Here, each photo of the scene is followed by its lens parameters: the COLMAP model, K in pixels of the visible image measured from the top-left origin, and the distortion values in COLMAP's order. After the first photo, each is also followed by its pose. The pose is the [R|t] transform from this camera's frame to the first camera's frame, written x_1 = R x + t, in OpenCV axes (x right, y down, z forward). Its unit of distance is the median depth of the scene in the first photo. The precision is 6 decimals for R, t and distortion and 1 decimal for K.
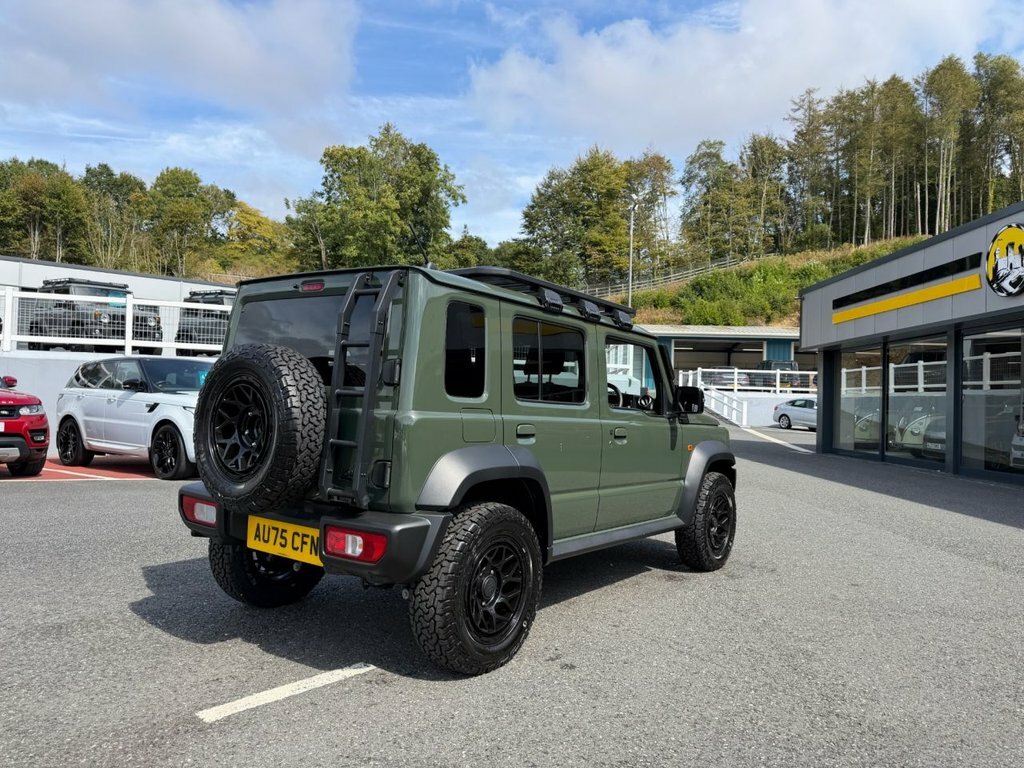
lens RADIAL K [[751.5, 0, 512.0], [0, 751.5, 384.0], [0, 0, 1]] dist [0.008631, 0.003537]
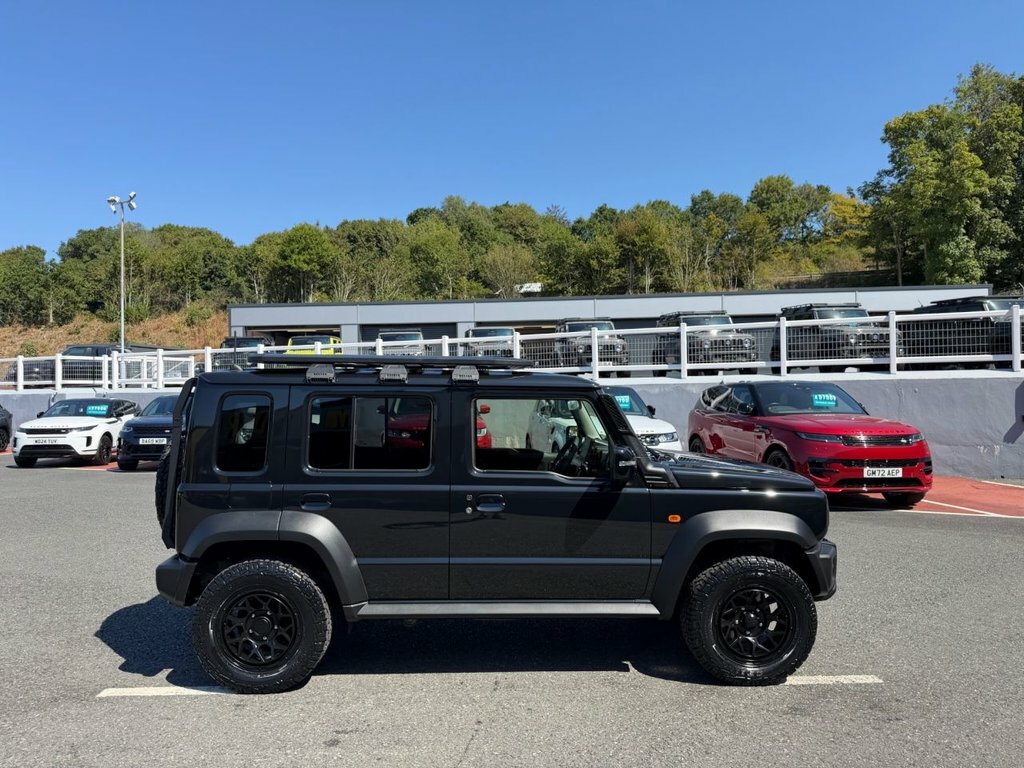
lens RADIAL K [[752.3, 0, 512.0], [0, 752.3, 384.0], [0, 0, 1]] dist [-0.001069, 0.001832]
pose [[0.659139, -0.042007, -0.750847, 0.105956], [0.048715, 0.998727, -0.013110, -0.006431], [0.750441, -0.027936, 0.660347, 0.049553]]
